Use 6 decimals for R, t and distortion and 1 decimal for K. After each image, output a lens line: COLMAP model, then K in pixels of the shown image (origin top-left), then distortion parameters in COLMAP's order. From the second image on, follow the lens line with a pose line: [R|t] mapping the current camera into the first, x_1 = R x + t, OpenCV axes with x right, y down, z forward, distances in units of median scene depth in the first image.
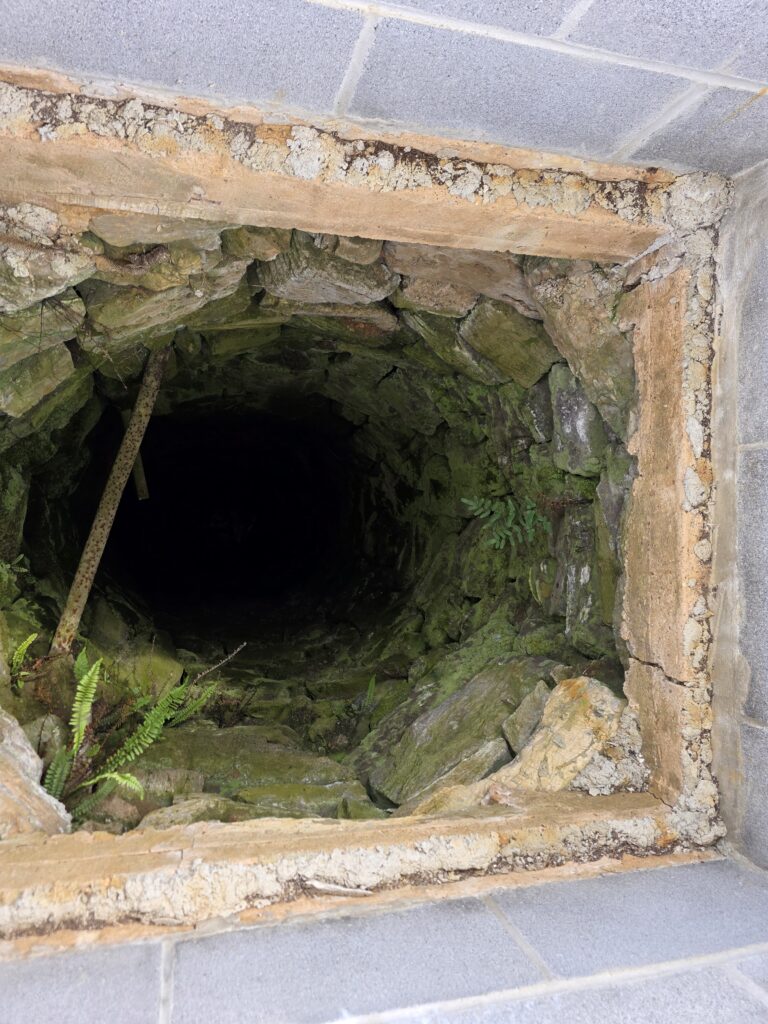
lens RADIAL K [[684.9, 0, 381.8], [0, 684.9, 509.9], [0, 0, 1]] dist [-0.002161, -0.000187]
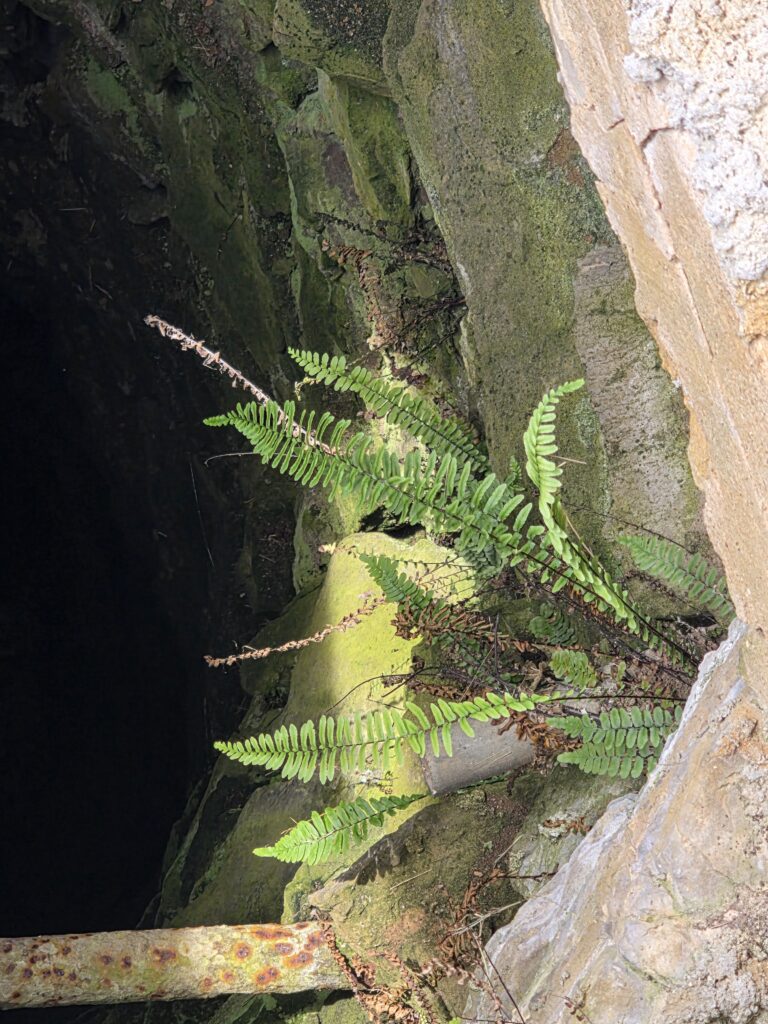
lens RADIAL K [[3112.4, 0, 384.5], [0, 3112.4, 510.9], [0, 0, 1]] dist [0.107815, 0.000000]
pose [[-0.301673, -0.937793, -0.171867, -0.117530], [0.935796, -0.325741, 0.134831, 0.122121], [-0.182427, -0.120158, 0.975850, -0.134059]]
